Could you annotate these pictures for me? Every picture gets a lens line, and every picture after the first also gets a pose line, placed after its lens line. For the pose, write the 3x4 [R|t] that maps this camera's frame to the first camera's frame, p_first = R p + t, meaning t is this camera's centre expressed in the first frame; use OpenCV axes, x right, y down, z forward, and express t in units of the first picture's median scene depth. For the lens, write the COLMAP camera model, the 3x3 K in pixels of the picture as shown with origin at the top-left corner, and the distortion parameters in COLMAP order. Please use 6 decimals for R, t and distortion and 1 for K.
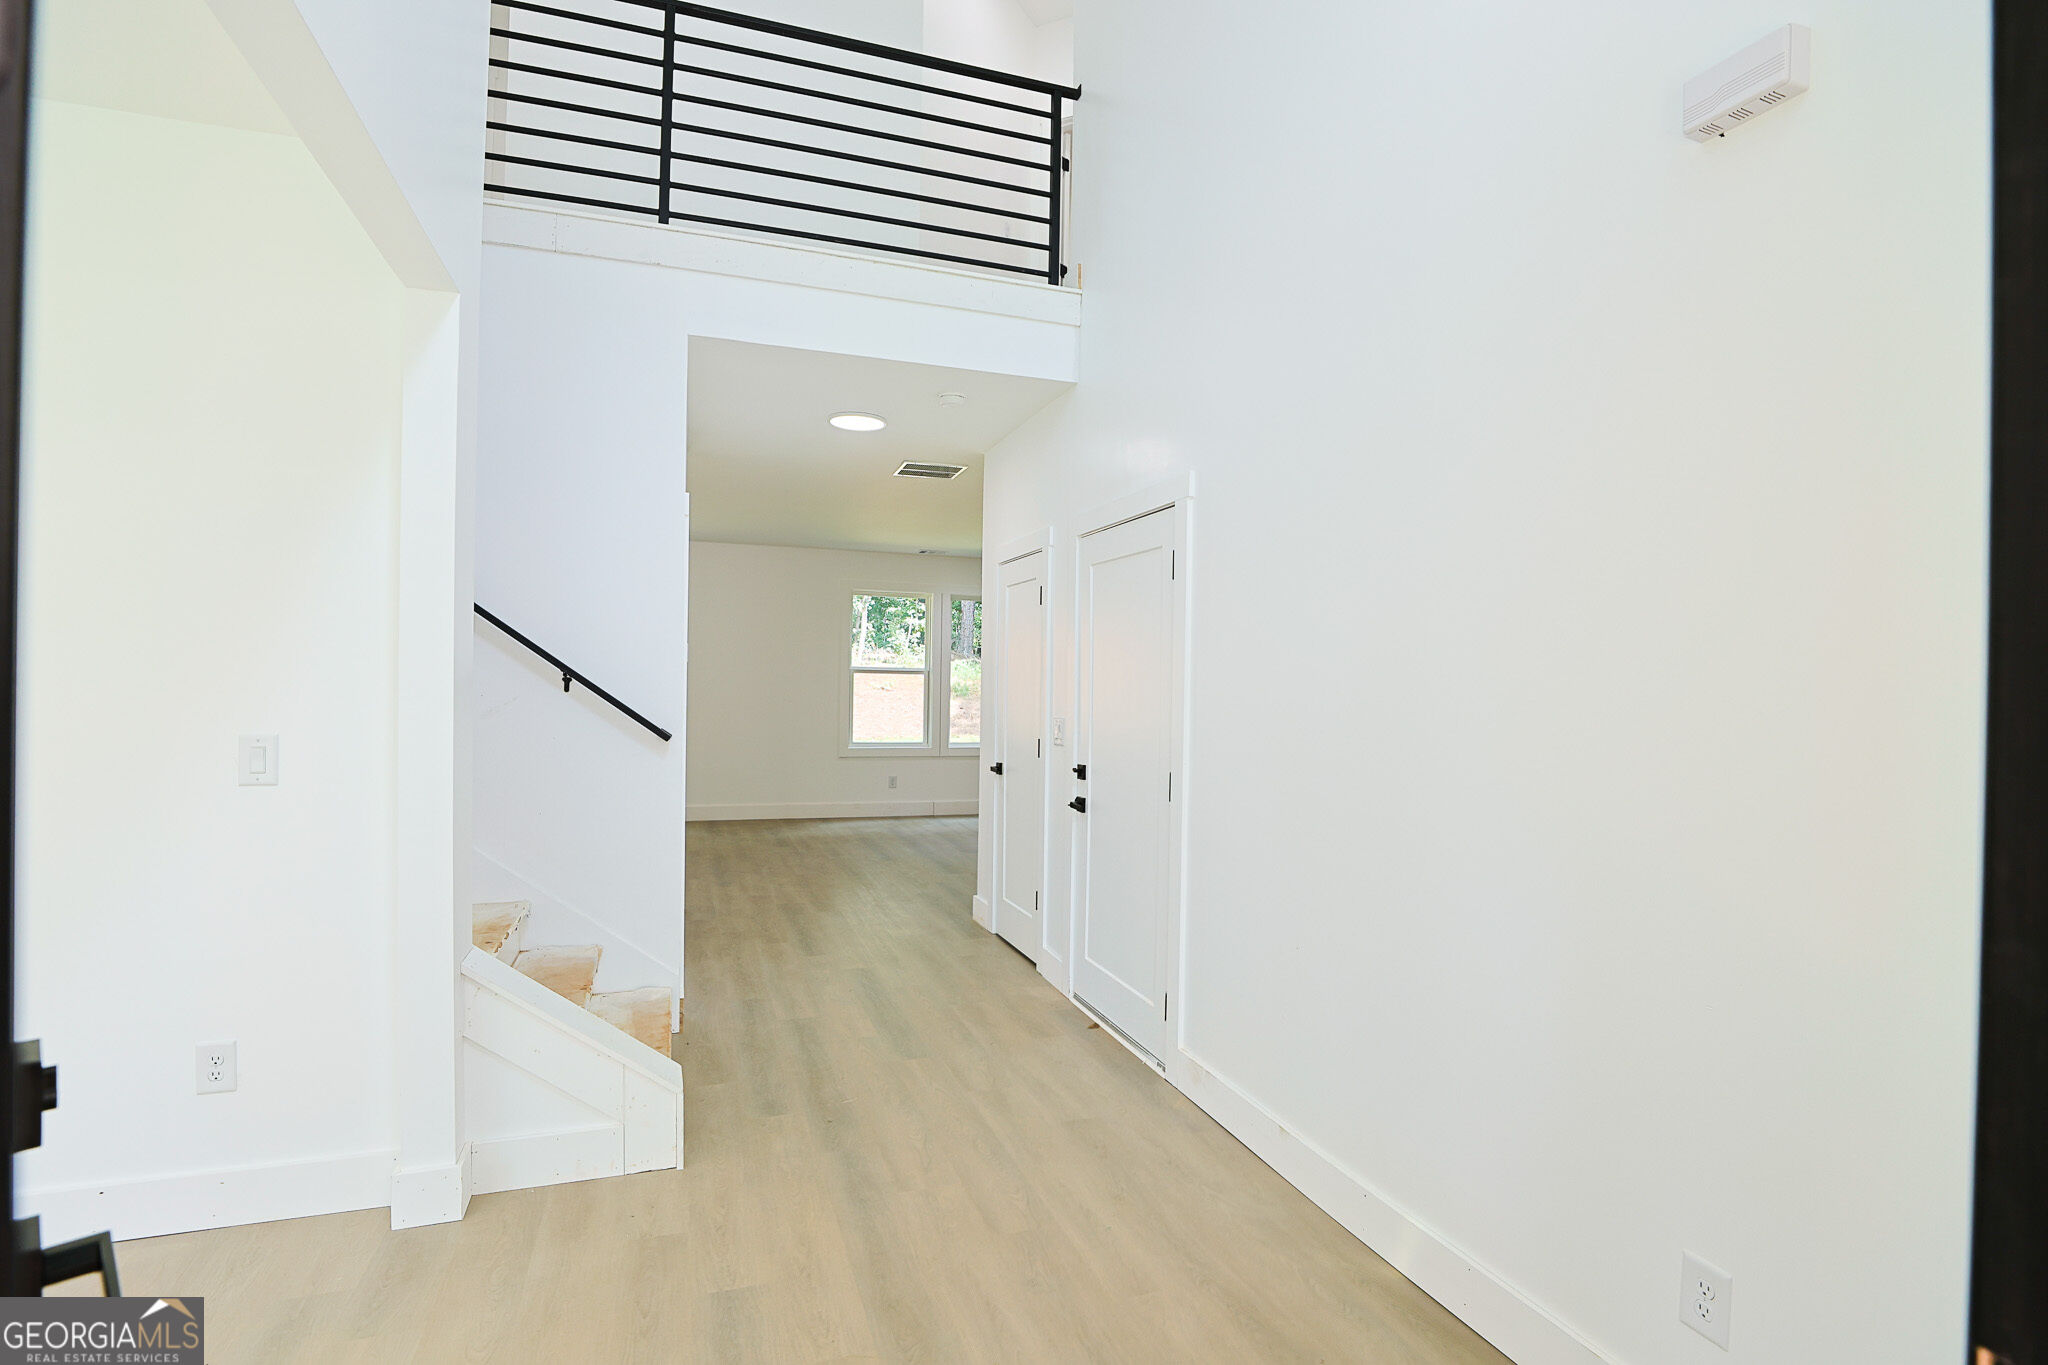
lens RADIAL K [[986.9, 0, 1030.4], [0, 986.9, 690.1], [0, 0, 1]] dist [-0.020278, 0.002955]
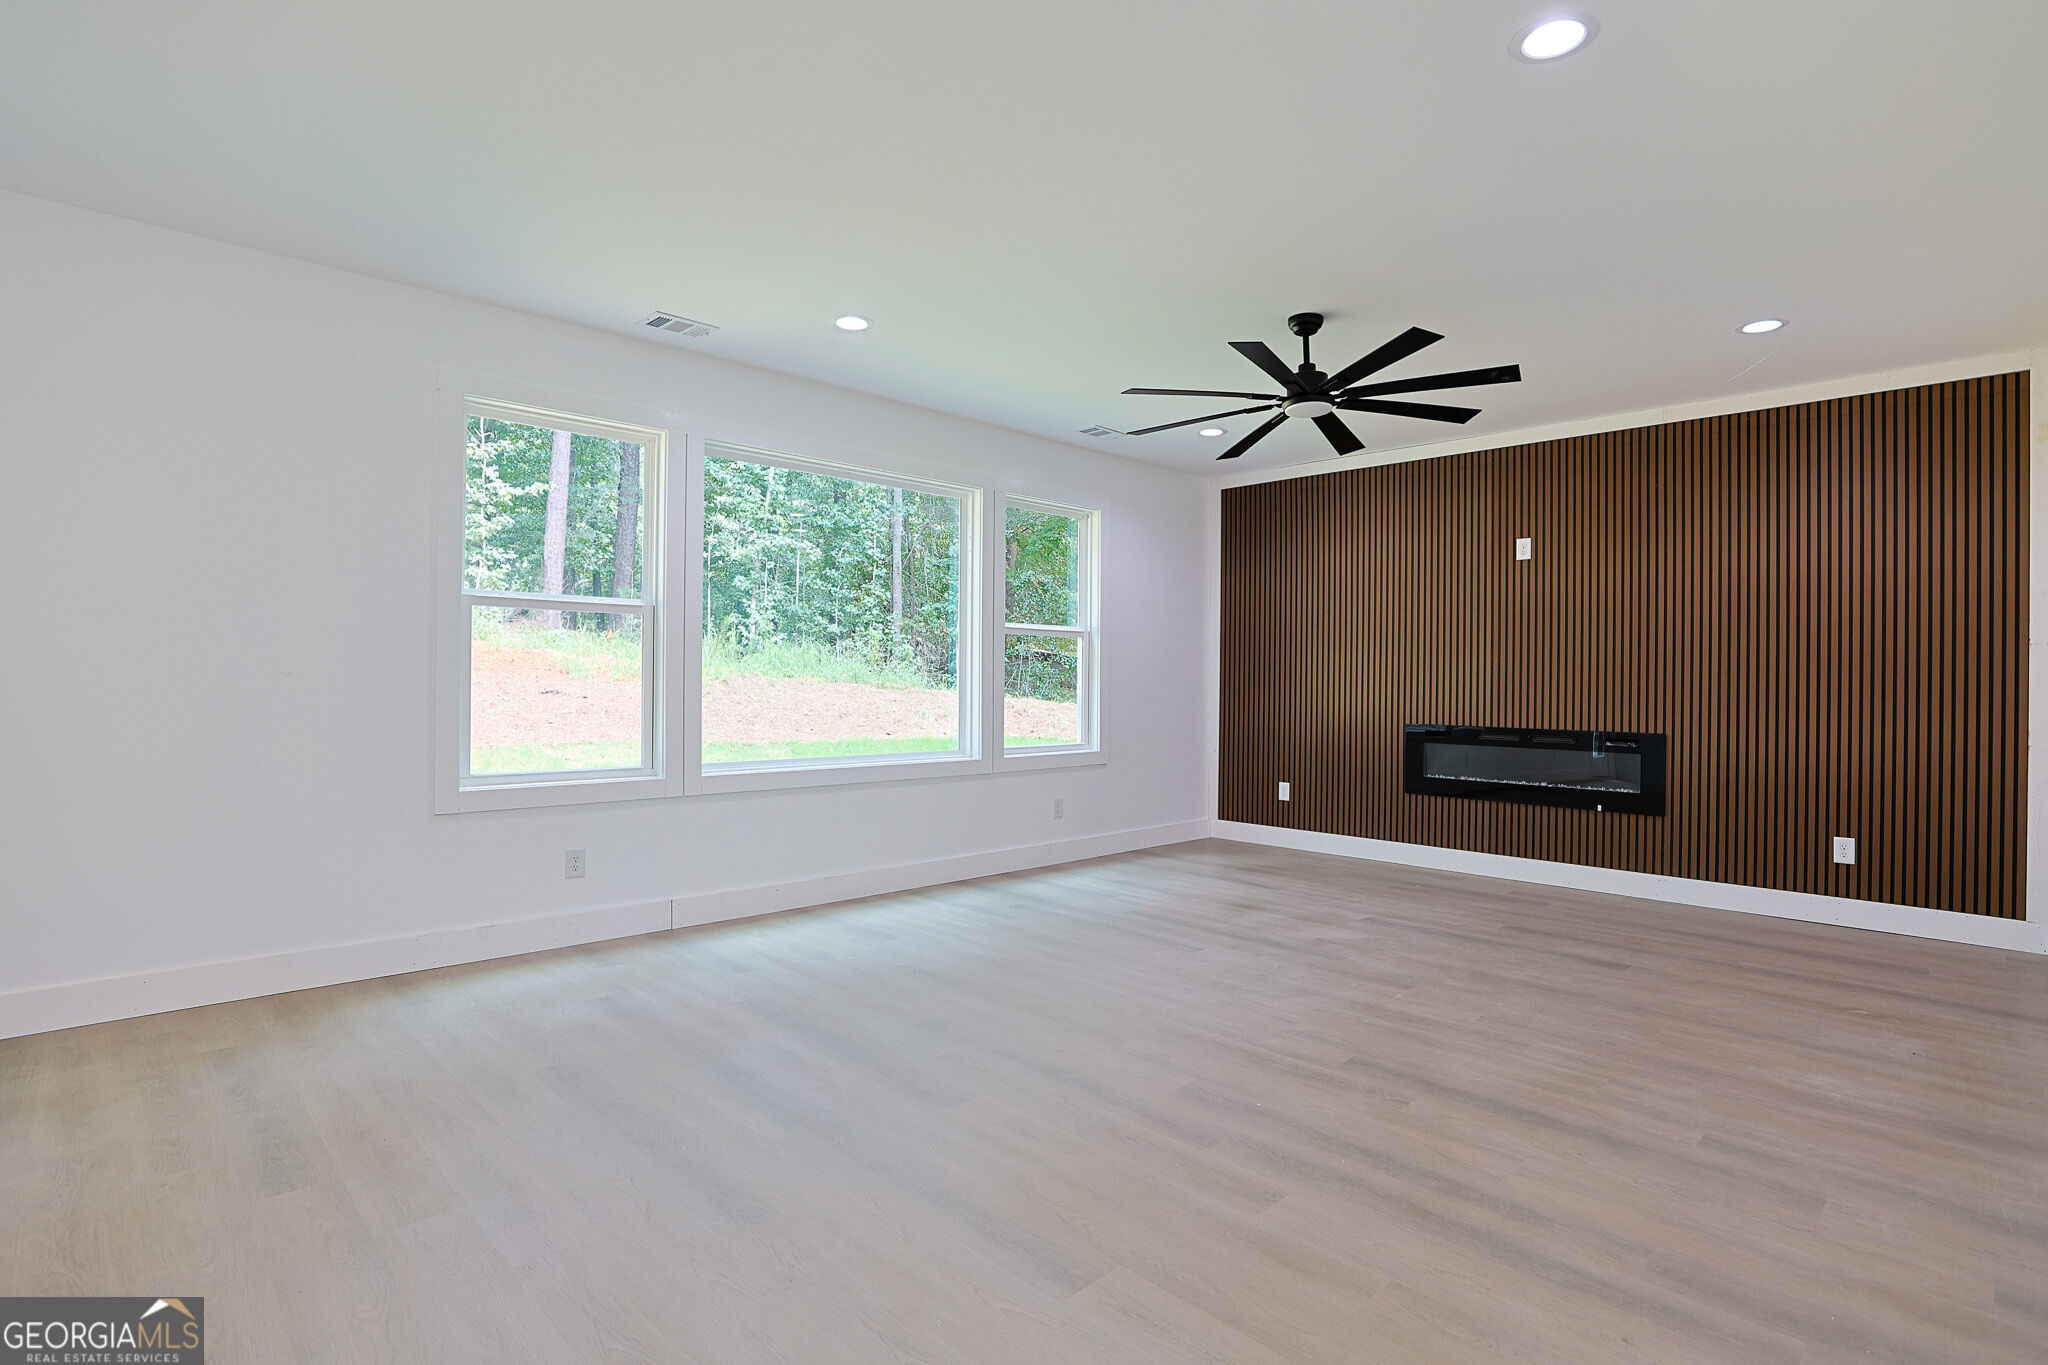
lens RADIAL K [[986.9, 0, 1023.8], [0, 986.9, 679.5], [0, 0, 1]] dist [-0.020278, 0.002955]
pose [[0.906178, -0.006602, 0.422846, -0.143443], [0.006081, 0.999978, 0.002579, 0.013941], [-0.422854, 0.000235, 0.906198, 0.538144]]
